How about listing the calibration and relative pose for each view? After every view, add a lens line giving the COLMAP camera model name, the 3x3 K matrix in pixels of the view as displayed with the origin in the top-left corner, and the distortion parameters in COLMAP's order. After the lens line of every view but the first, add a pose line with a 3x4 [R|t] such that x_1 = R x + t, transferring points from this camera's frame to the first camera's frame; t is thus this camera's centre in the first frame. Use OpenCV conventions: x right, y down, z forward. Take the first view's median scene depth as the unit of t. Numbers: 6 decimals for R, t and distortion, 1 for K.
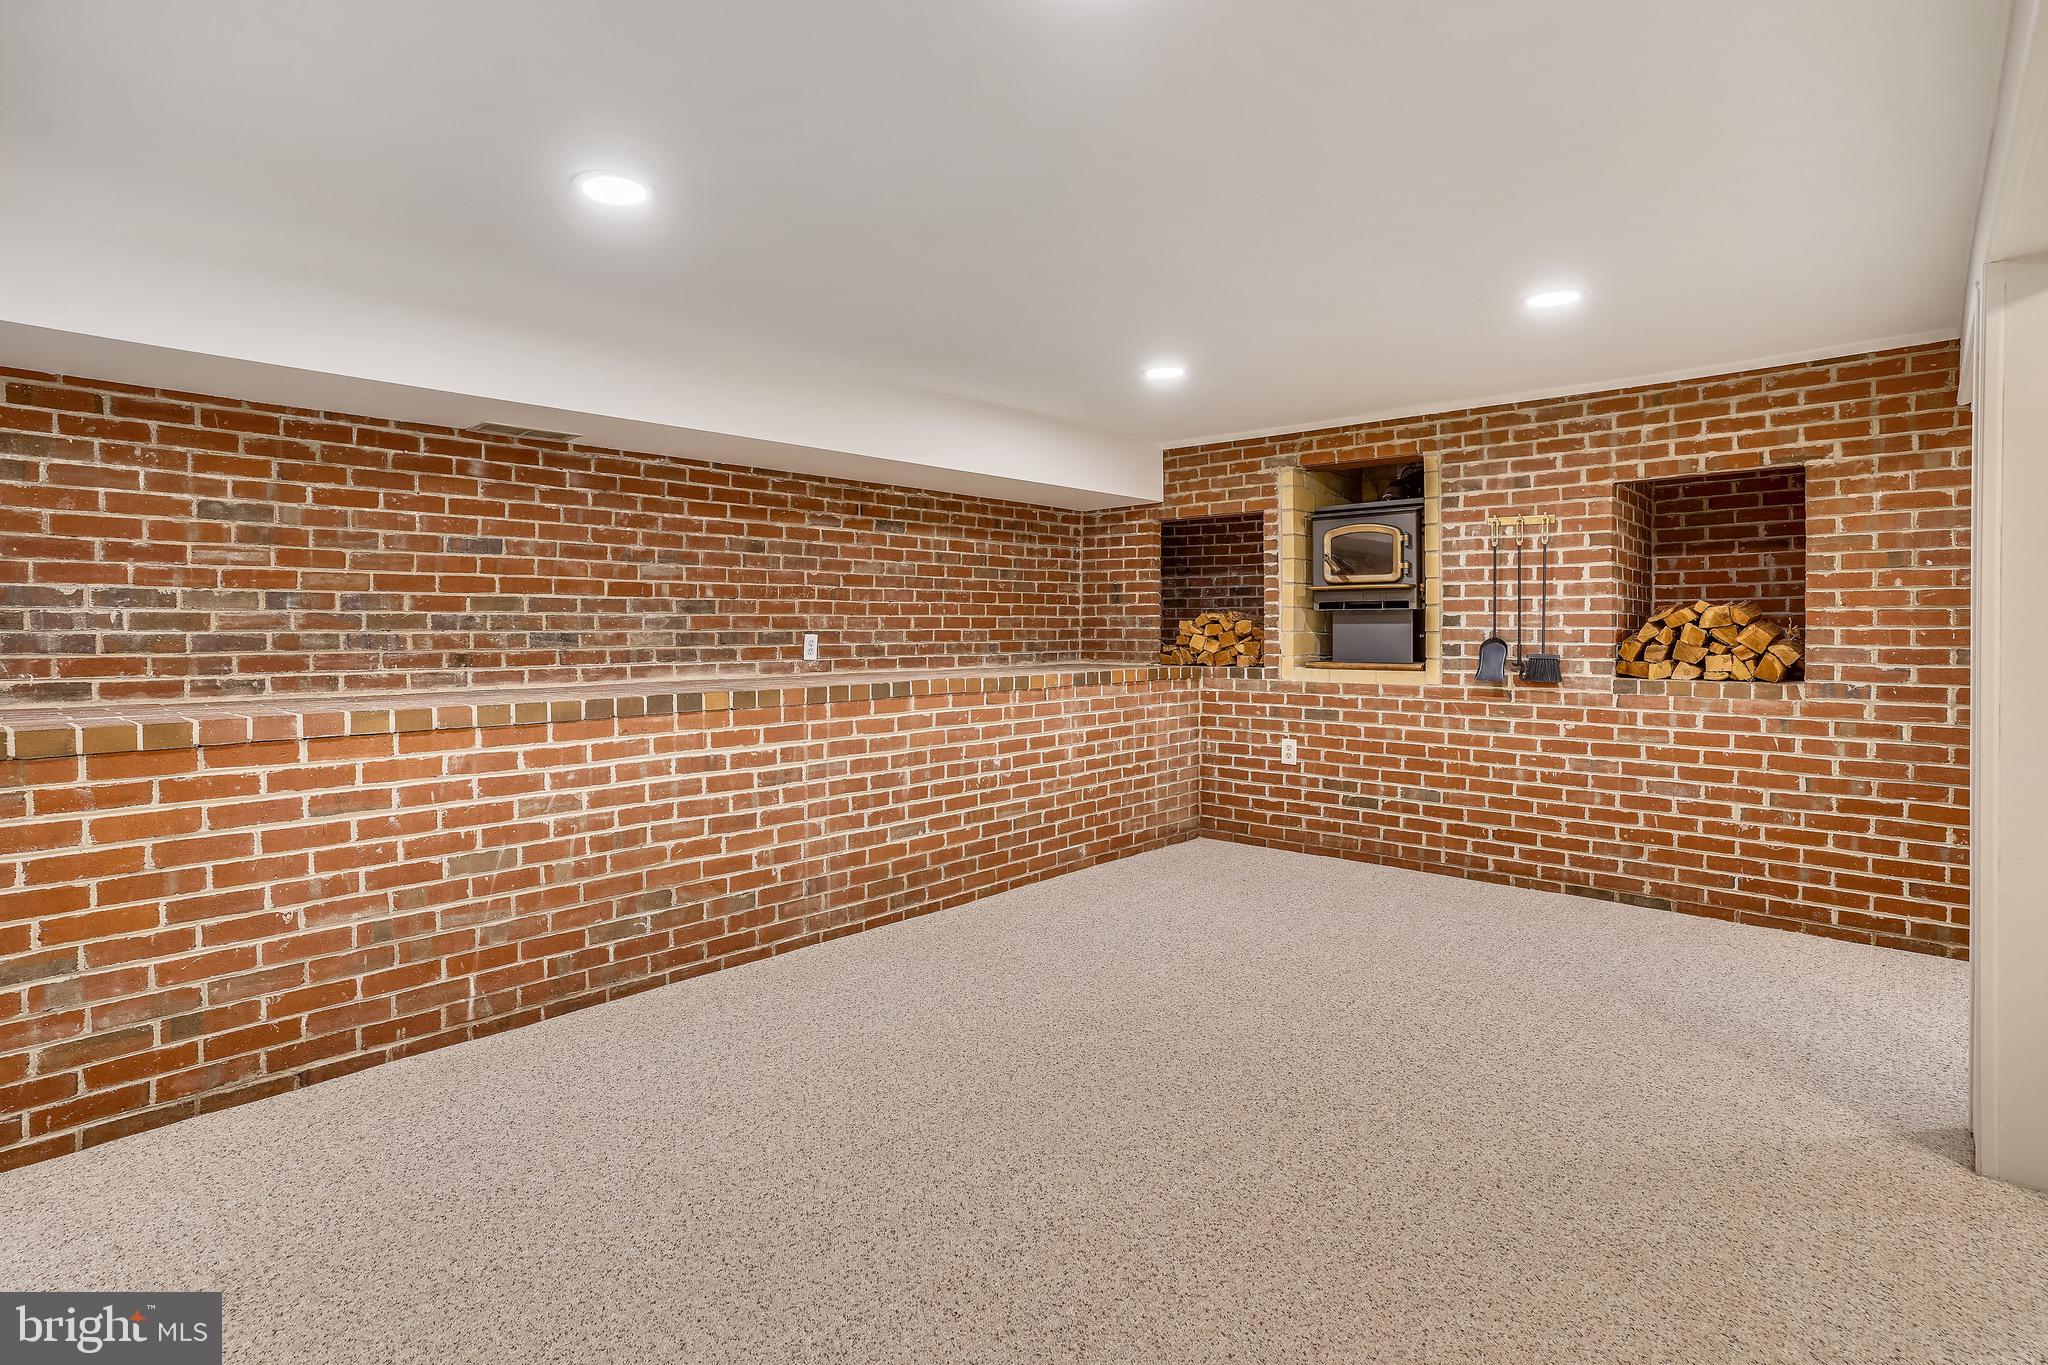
lens RADIAL K [[1015.2, 0, 1014.9], [0, 1015.2, 632.1], [0, 0, 1]] dist [-0.048462, 0.029158]
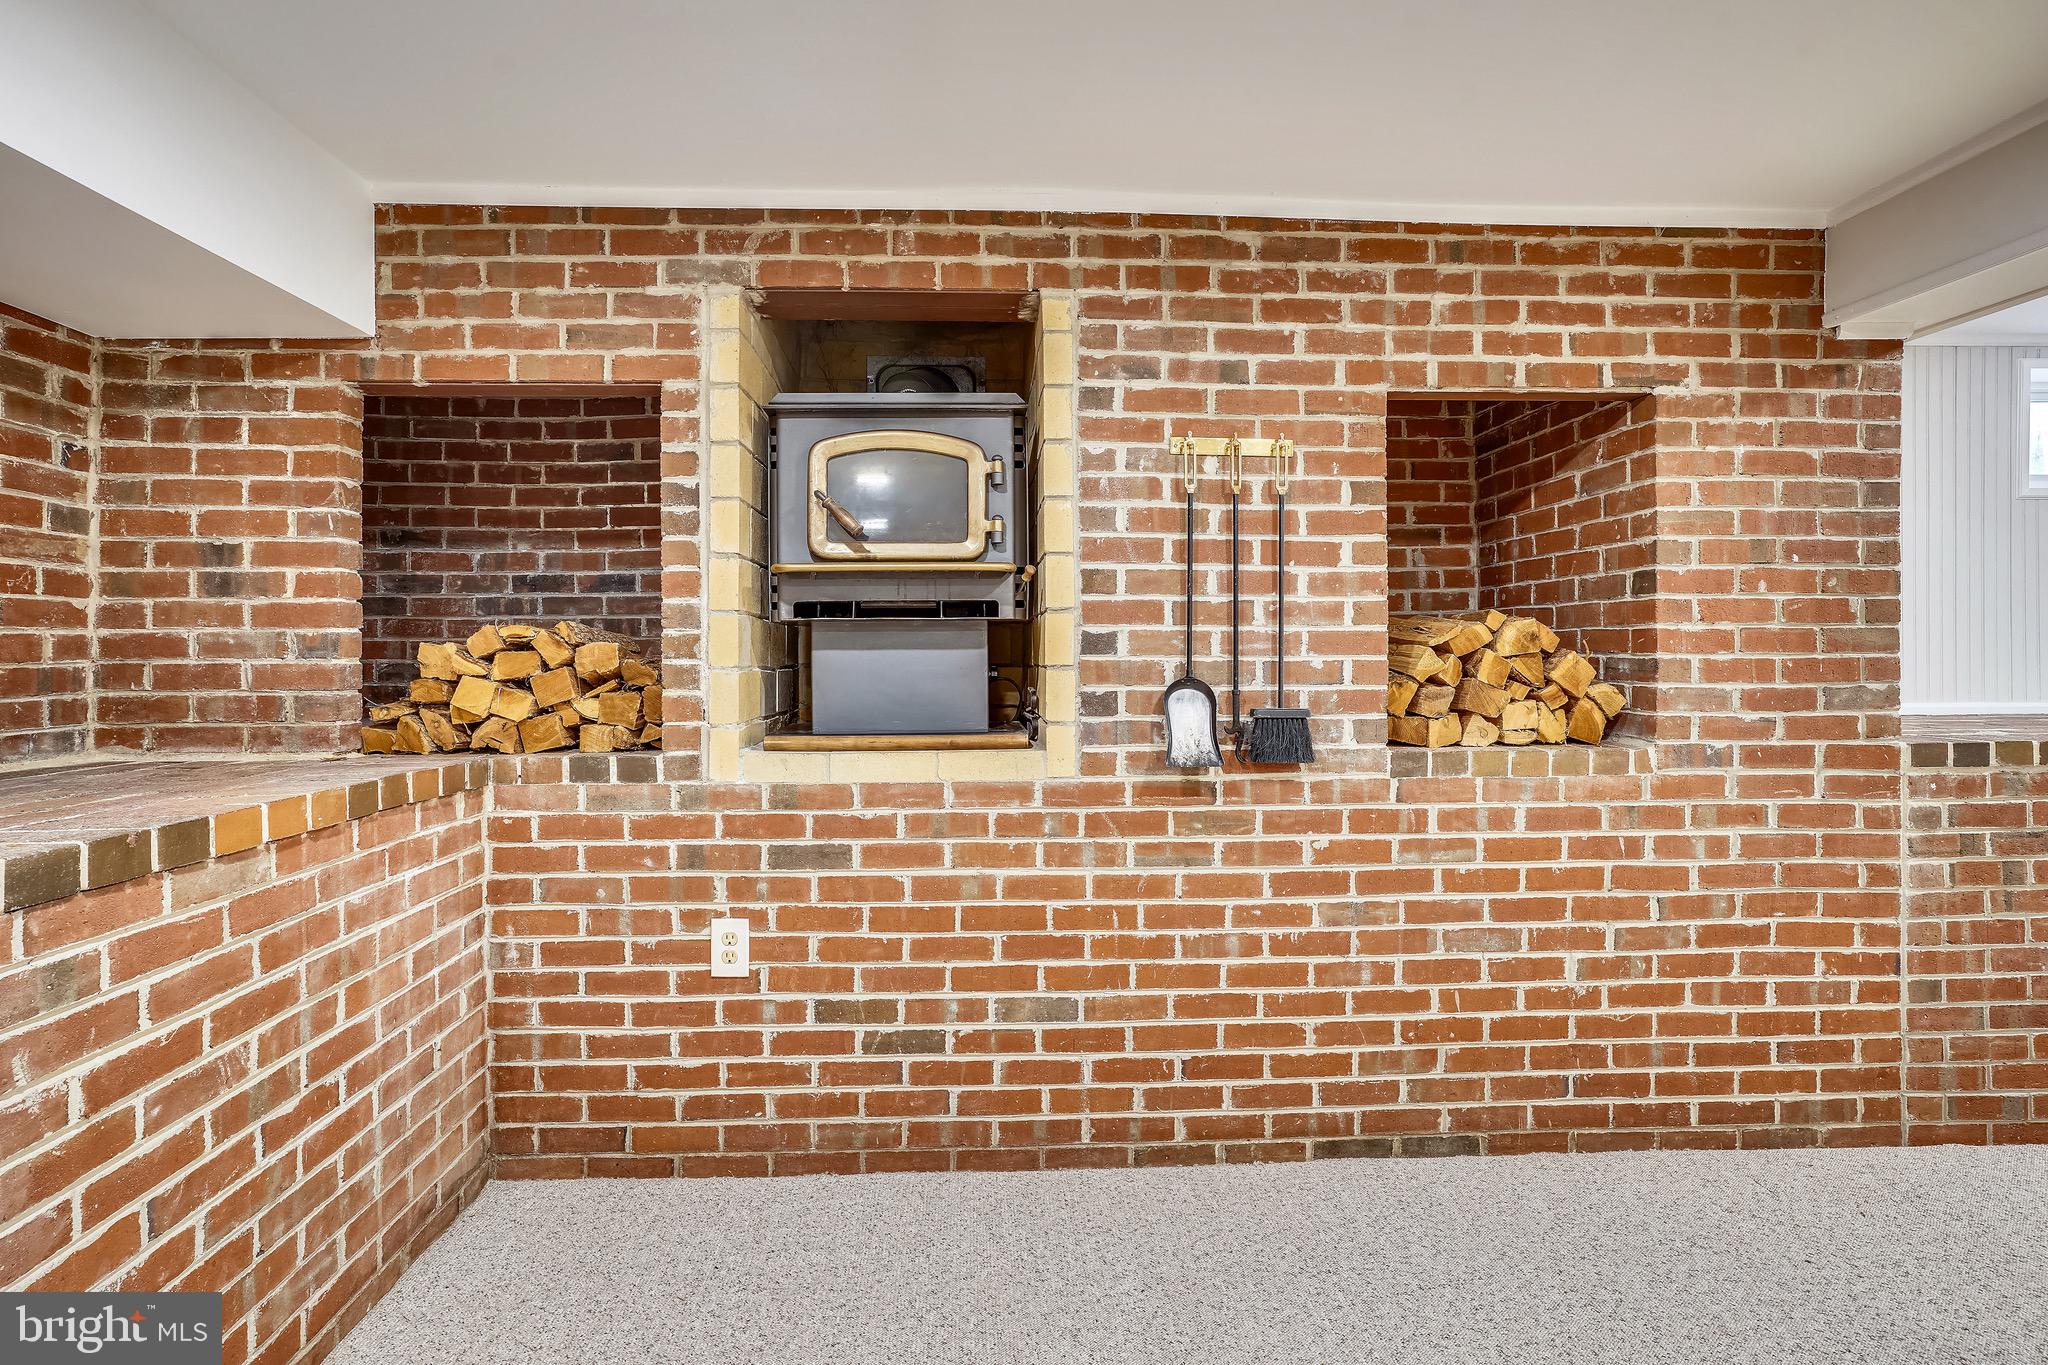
lens RADIAL K [[1015.2, 0, 1021.7], [0, 1015.2, 656.2], [0, 0, 1]] dist [-0.048462, 0.029158]
pose [[0.704113, -0.001918, 0.710085, 0.060641], [0.006475, 0.999972, -0.003719, -0.003566], [-0.710059, 0.007216, 0.704106, 0.682598]]
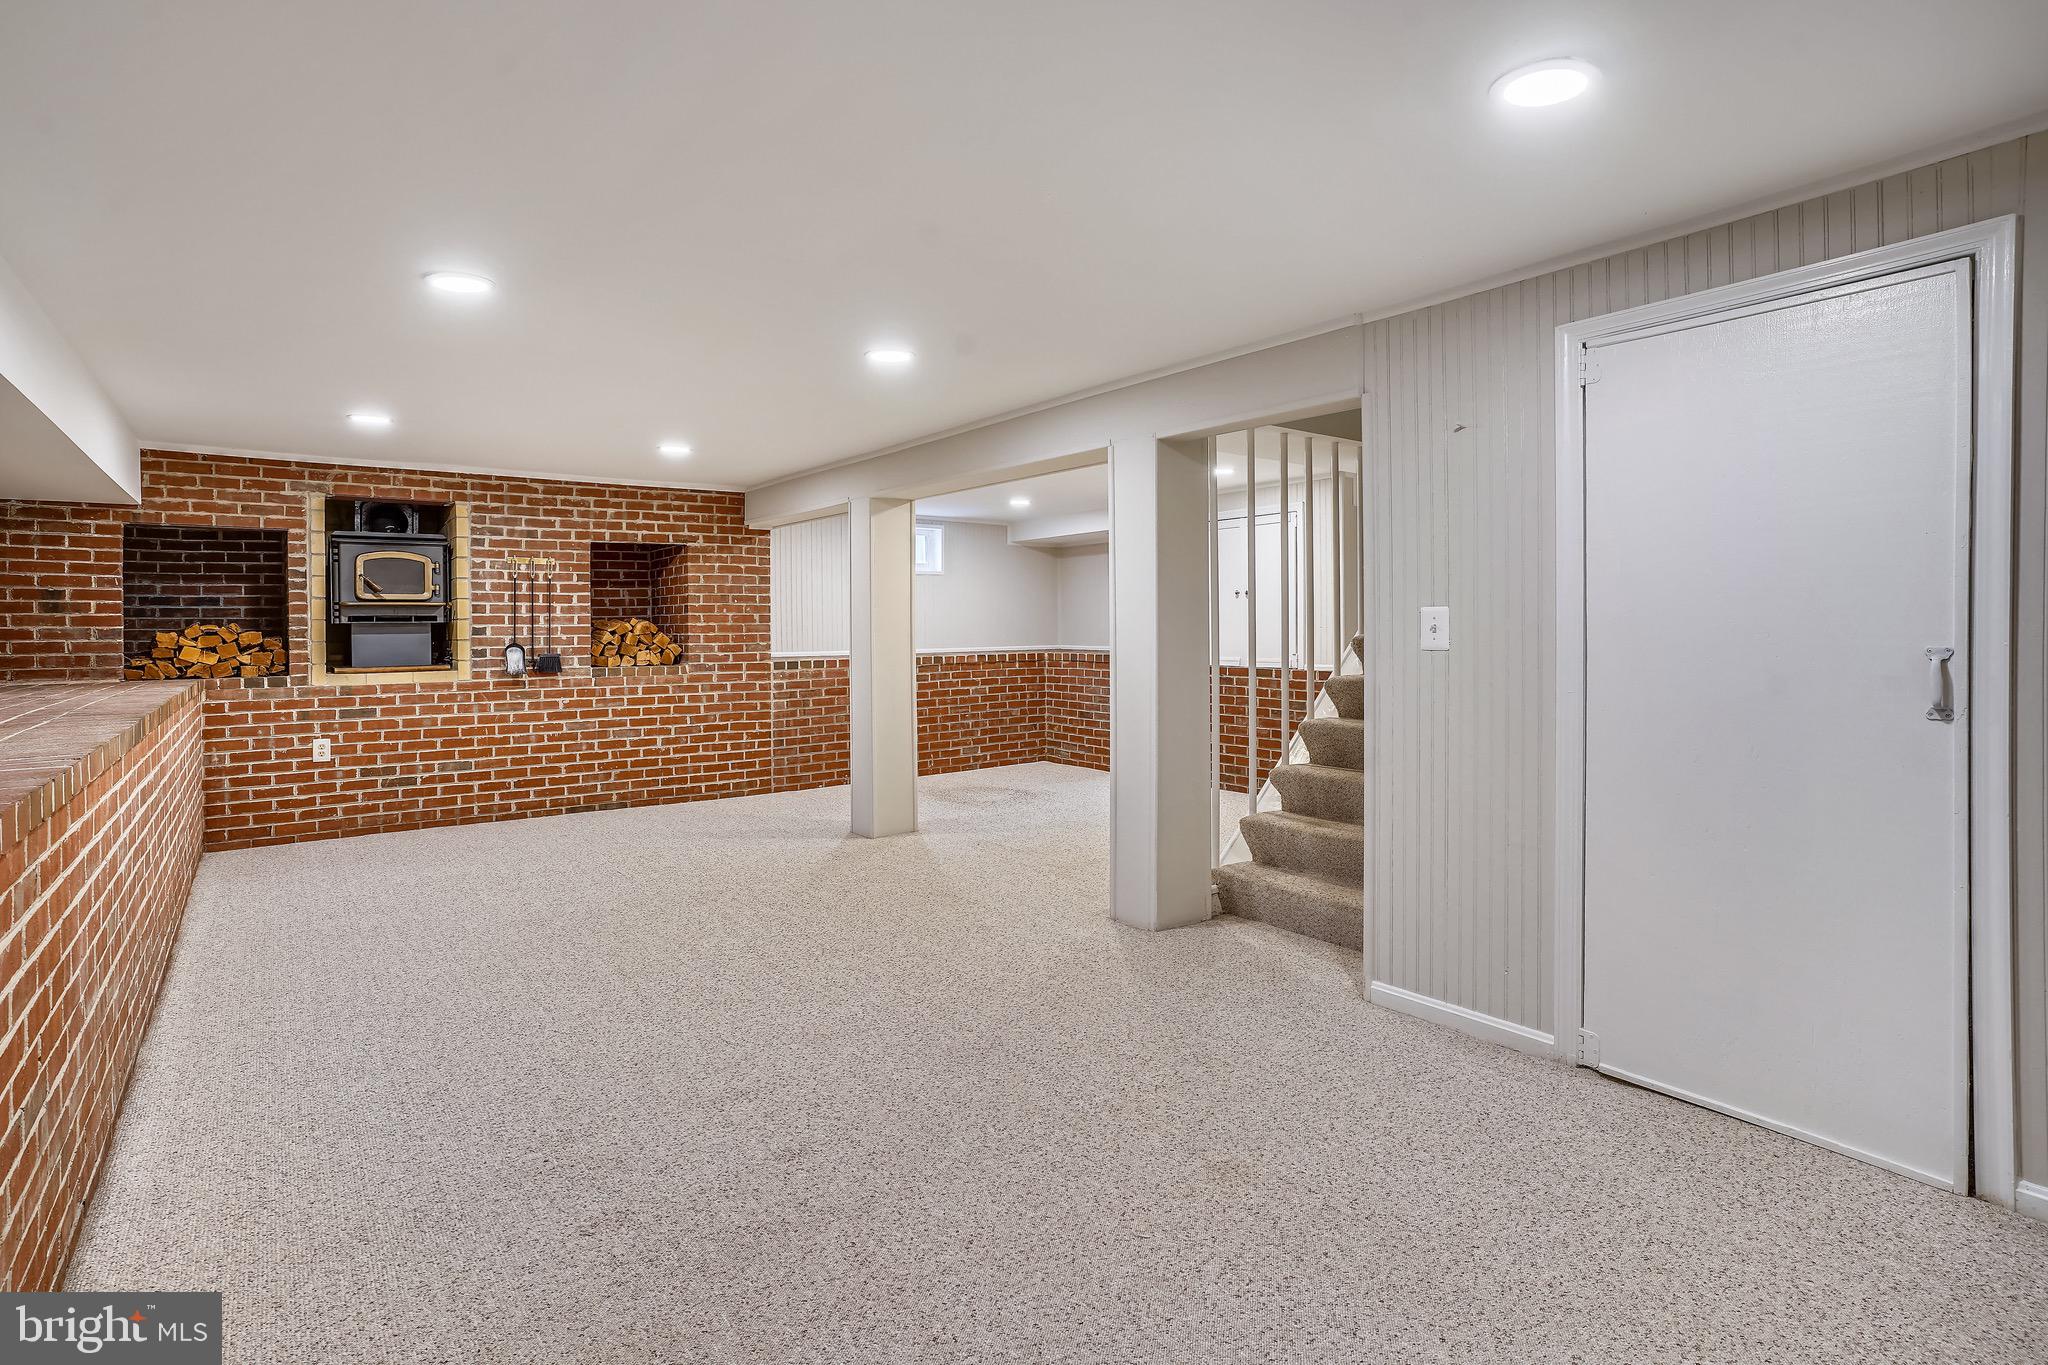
lens RADIAL K [[1015.2, 0, 1015.5], [0, 1015.2, 629.5], [0, 0, 1]] dist [-0.048462, 0.029158]
pose [[0.178866, -0.001872, 0.983872, -0.746688], [0.014202, 0.999899, -0.000679, -0.002621], [-0.983771, 0.014095, 0.178874, 0.063693]]
